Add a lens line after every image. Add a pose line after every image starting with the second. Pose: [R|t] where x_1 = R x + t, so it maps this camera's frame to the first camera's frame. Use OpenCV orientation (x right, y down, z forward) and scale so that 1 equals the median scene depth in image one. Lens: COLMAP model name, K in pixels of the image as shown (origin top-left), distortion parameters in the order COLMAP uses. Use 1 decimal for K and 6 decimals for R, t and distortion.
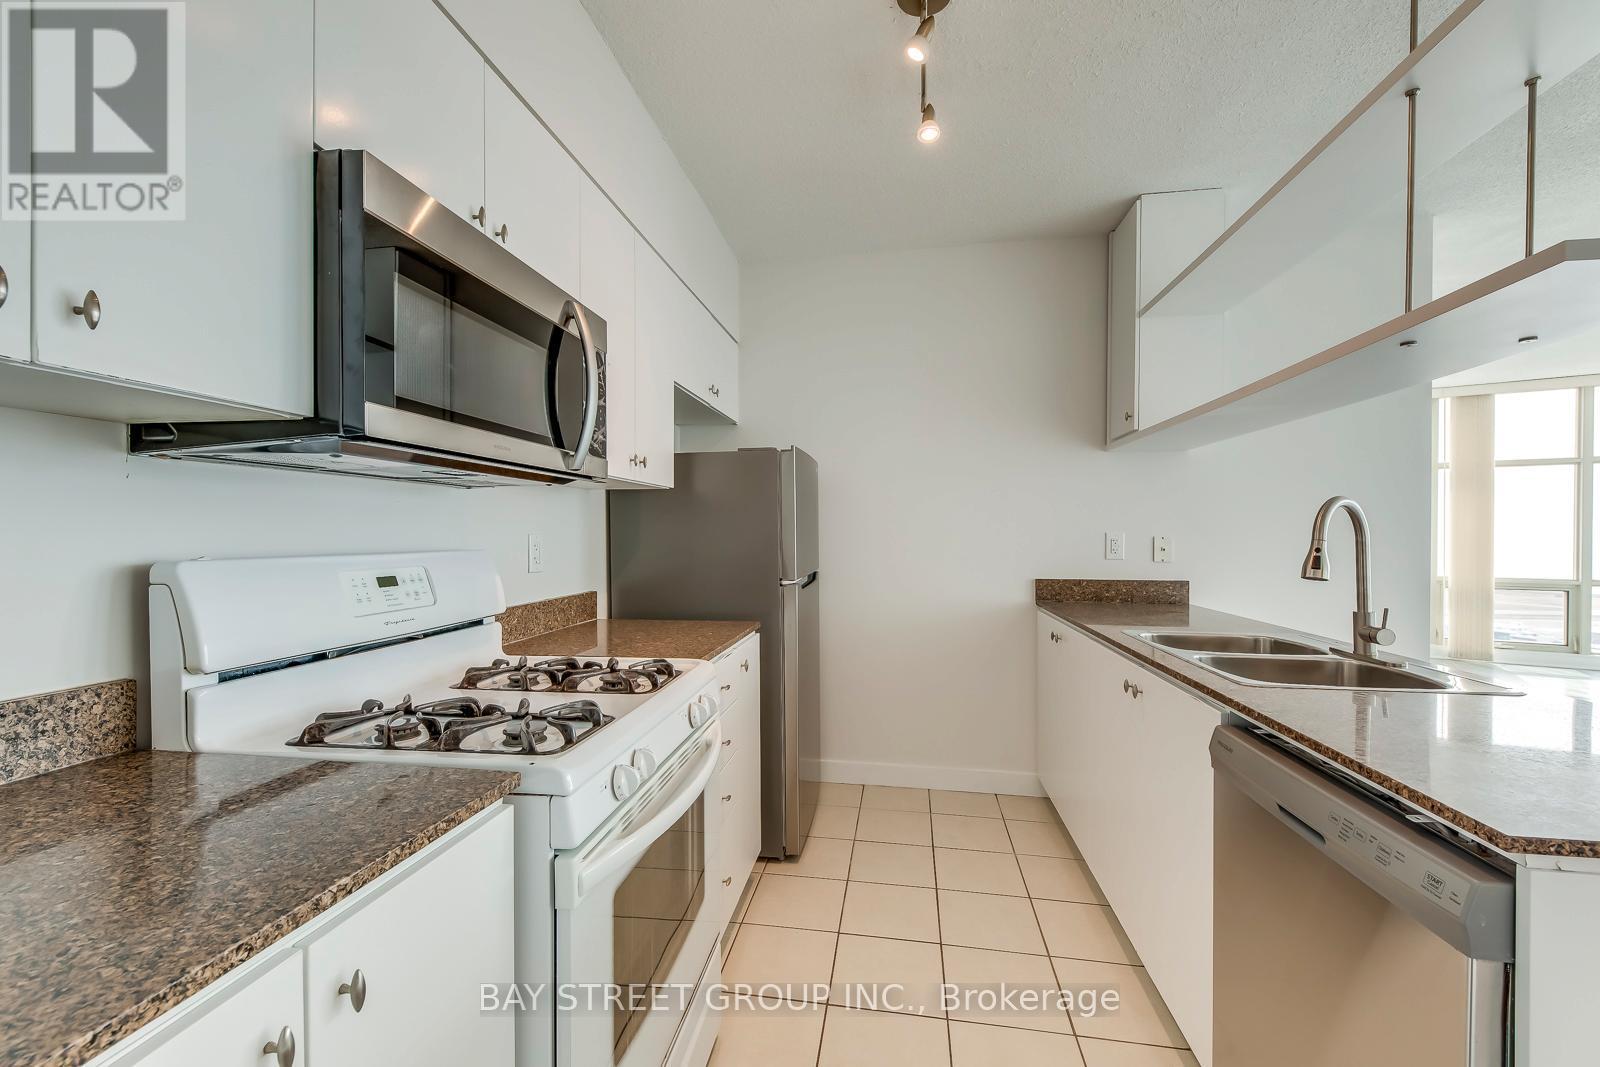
lens RADIAL K [[664.9, 0, 790.8], [0, 664.9, 538.7], [0, 0, 1]] dist [0.009078, -0.005390]
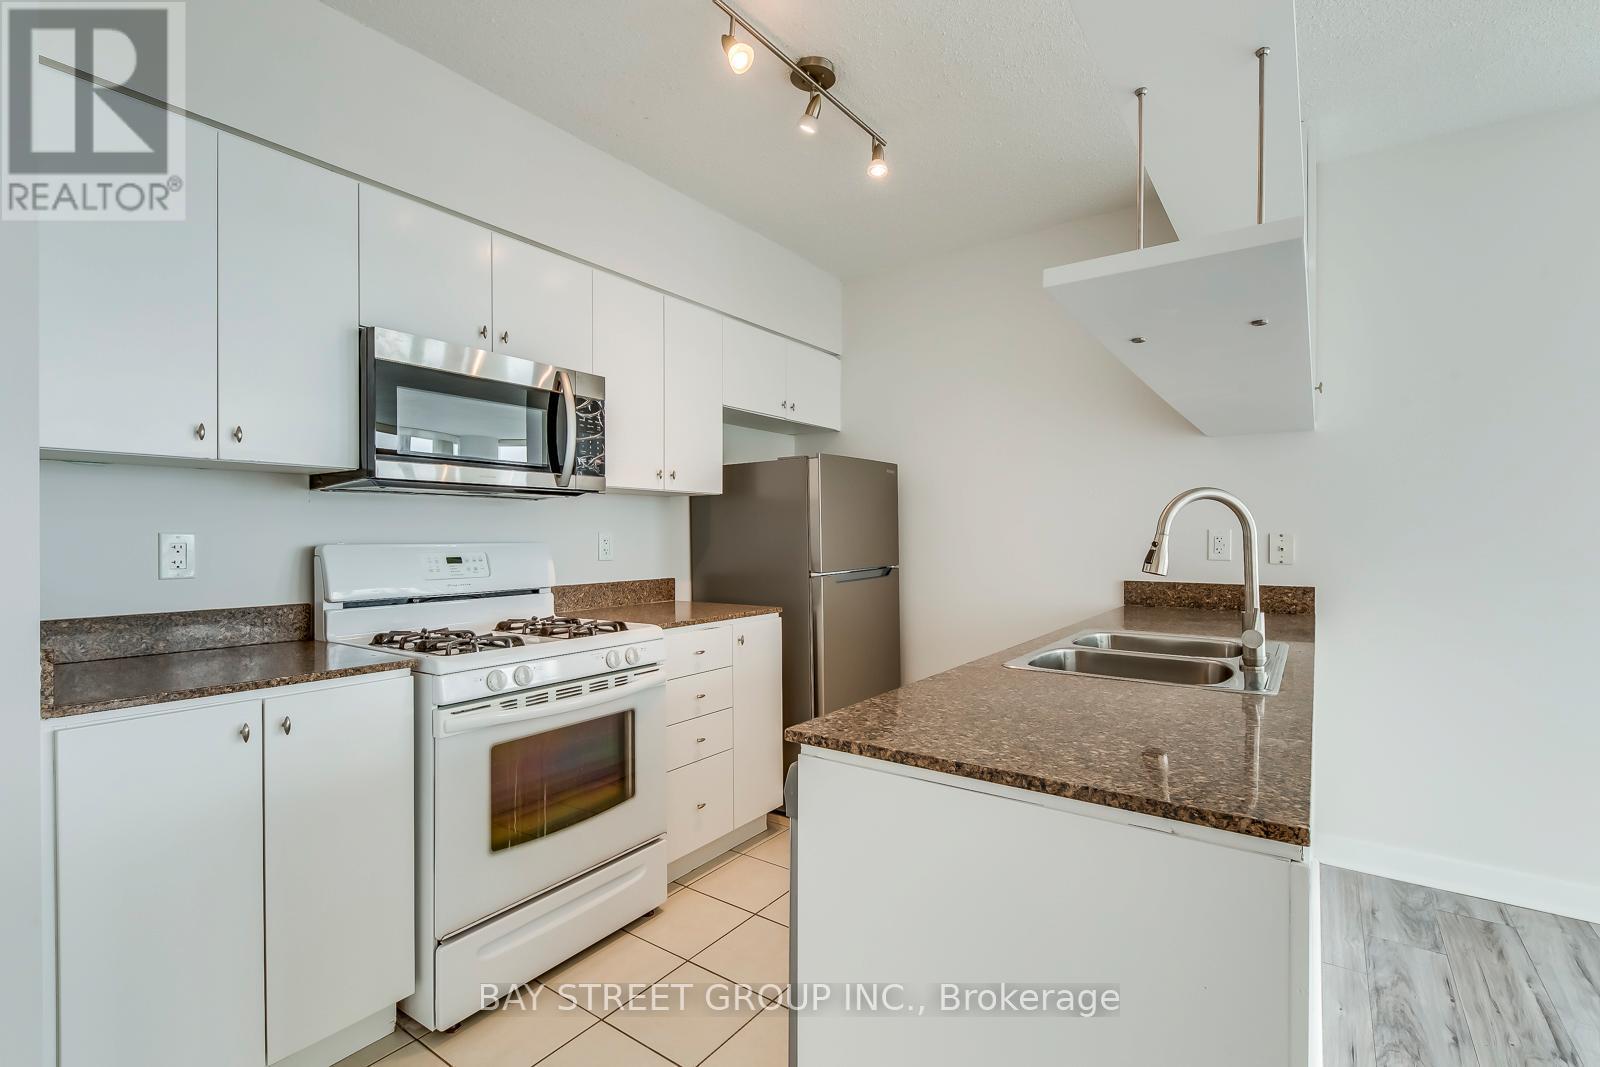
lens RADIAL K [[727.7, 0, 797.2], [0, 727.7, 538.9], [0, 0, 1]] dist [0.010752, -0.004360]
pose [[0.897181, 0.000628, -0.441663, 0.761051], [-0.002224, 0.999993, -0.003097, 0.013021], [0.441658, 0.003761, 0.897176, -0.183082]]
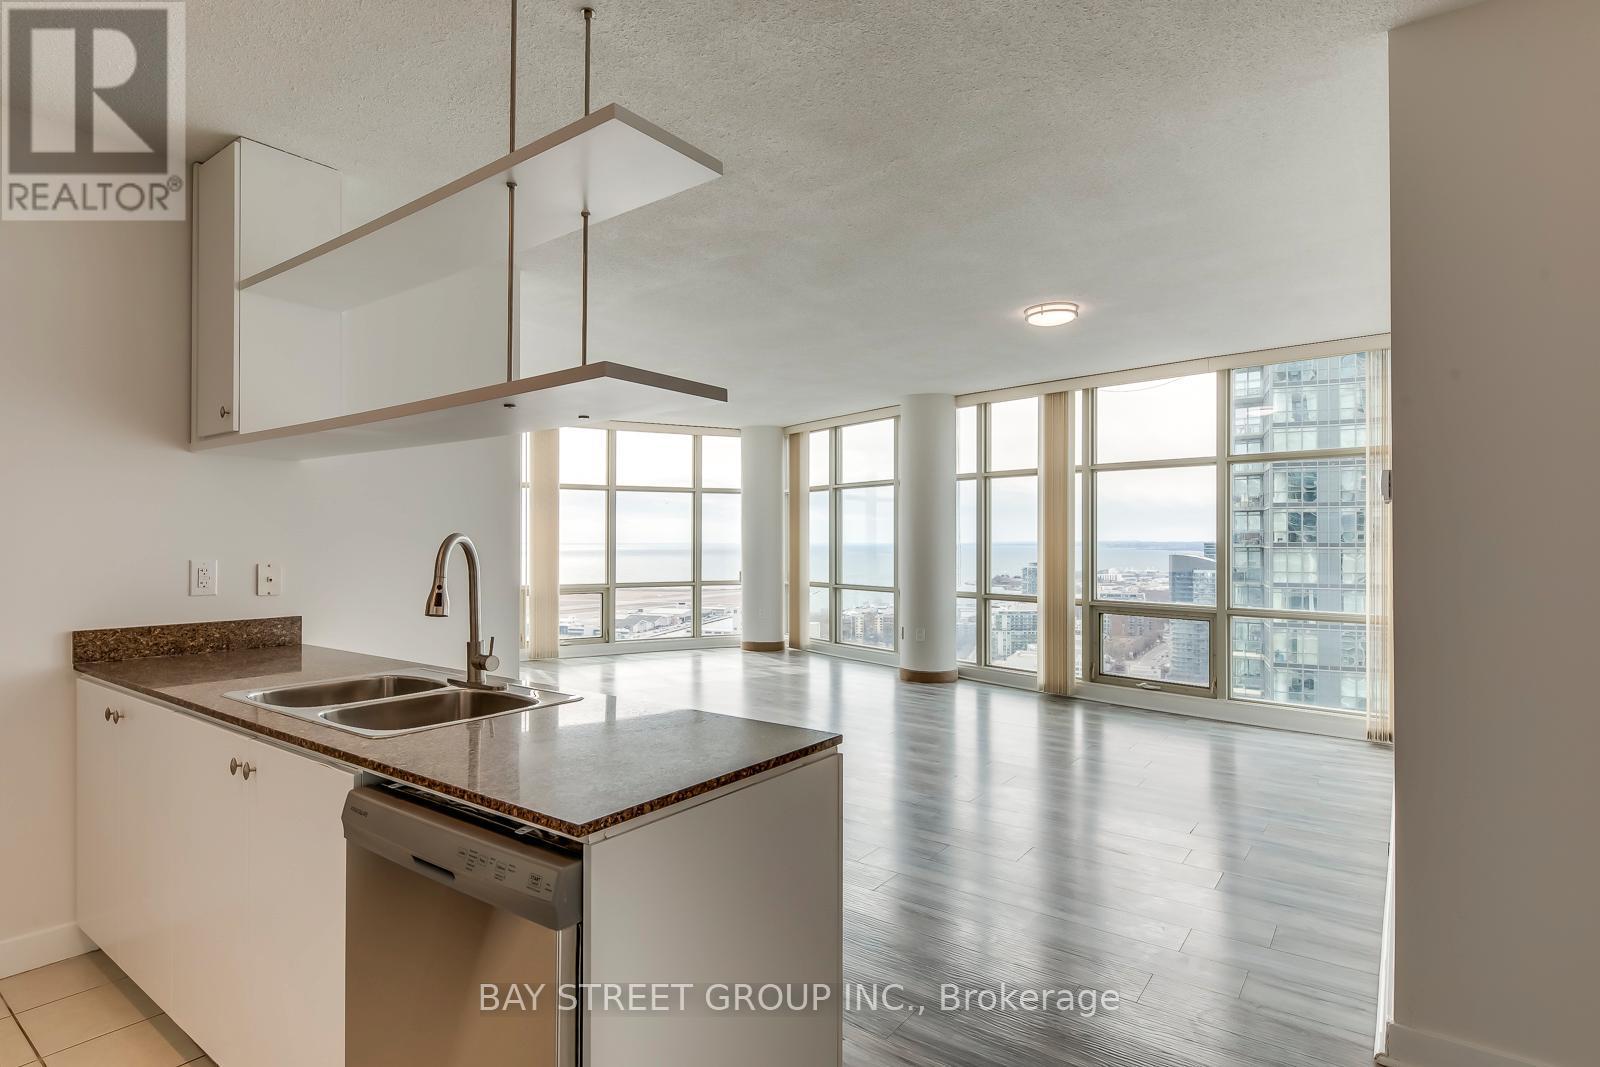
lens RADIAL K [[817.8, 0, 803.0], [0, 817.8, 536.6], [0, 0, 1]] dist [0.009397, -0.008986]
pose [[0.451319, 0.003845, 0.892354, -0.068718], [0.007066, 0.999944, -0.007882, -0.044024], [-0.892335, 0.009863, 0.451267, -0.053151]]
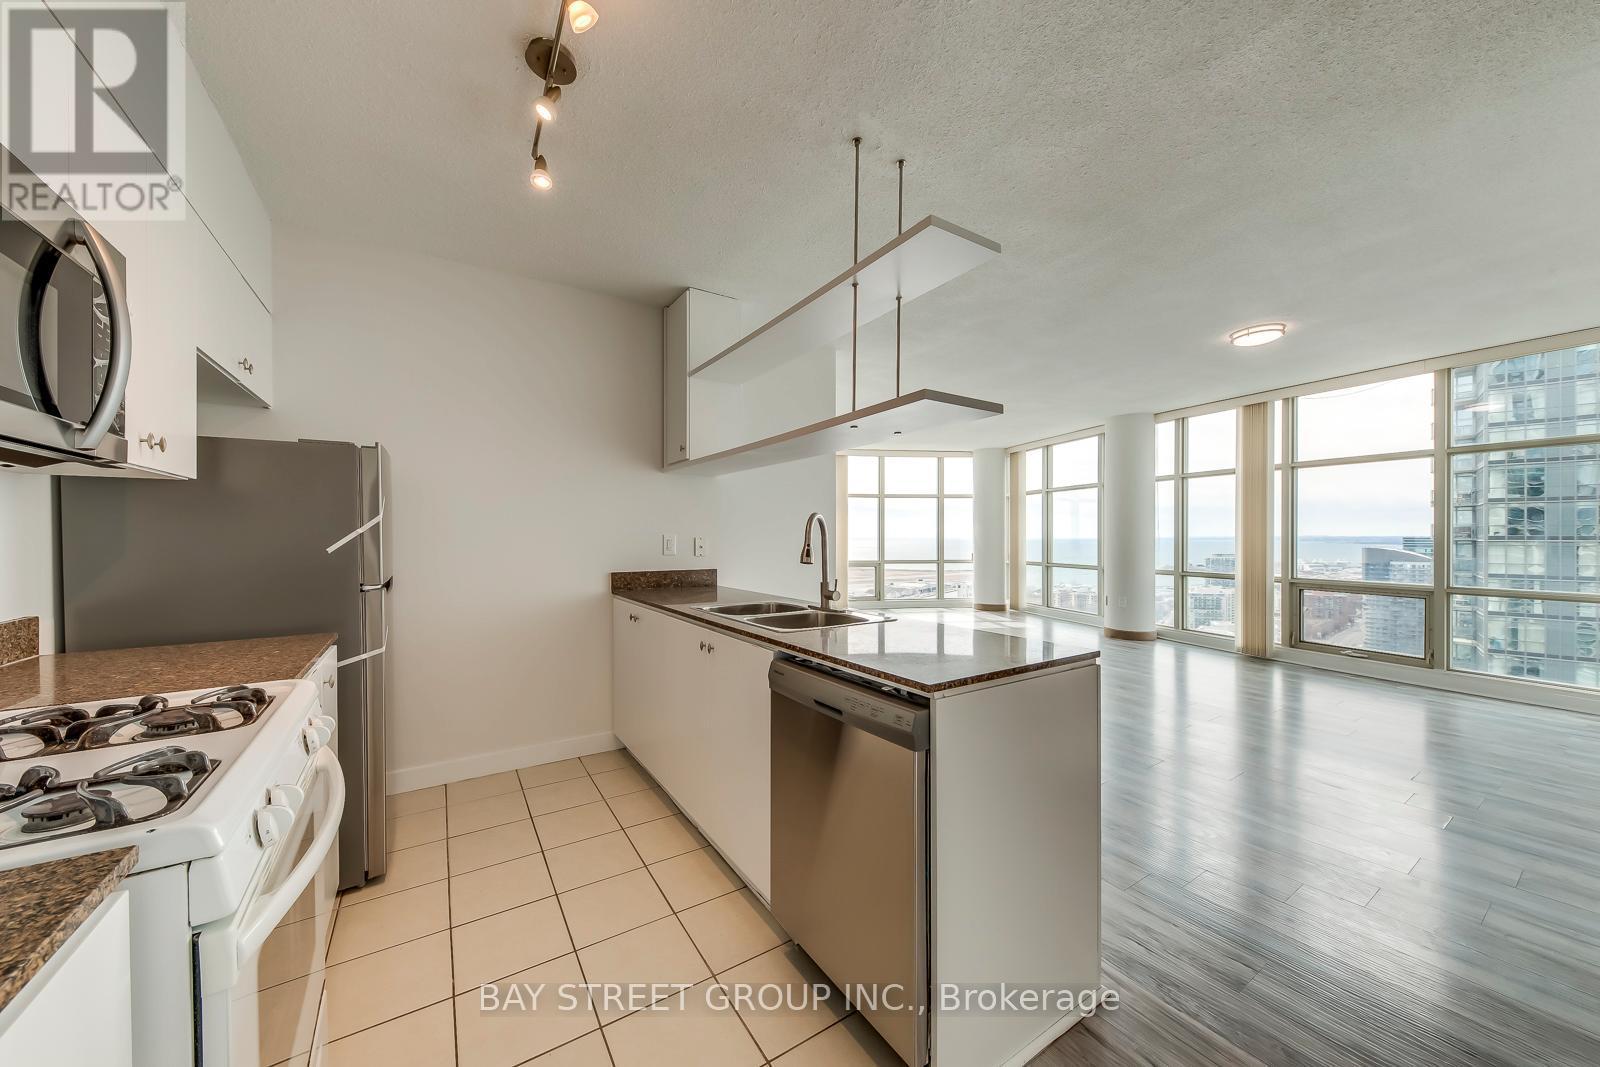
lens RADIAL K [[564.7, 0, 797.1], [0, 564.7, 538.1], [0, 0, 1]] dist [0.006184, -0.003392]
pose [[0.738295, -0.003463, 0.674469, -0.151860], [0.006324, 0.999978, -0.001788, 0.001542], [-0.674449, 0.005586, 0.738301, 0.002573]]
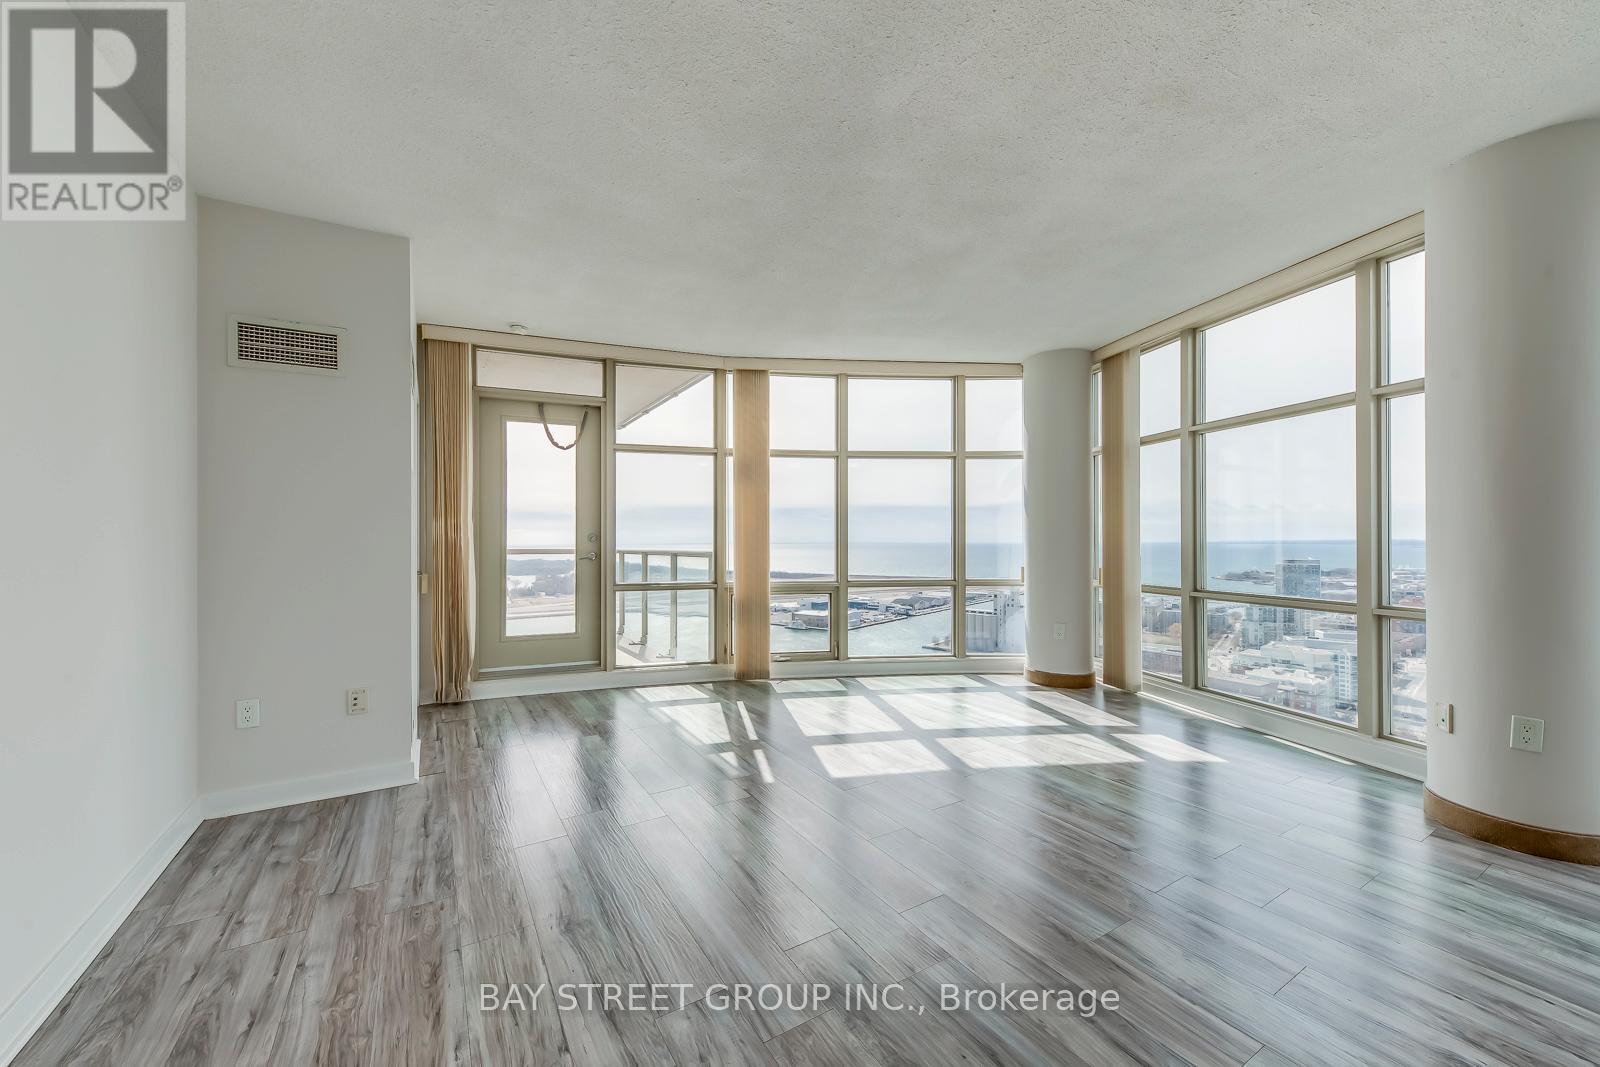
lens RADIAL K [[608.8, 0, 777.3], [0, 608.8, 546.2], [0, 0, 1]] dist [0.007312, -0.003629]
pose [[0.780037, -0.008943, 0.625670, 2.111899], [0.009745, 0.999950, 0.002143, 0.033460], [-0.625658, 0.004425, 0.780085, 1.397402]]
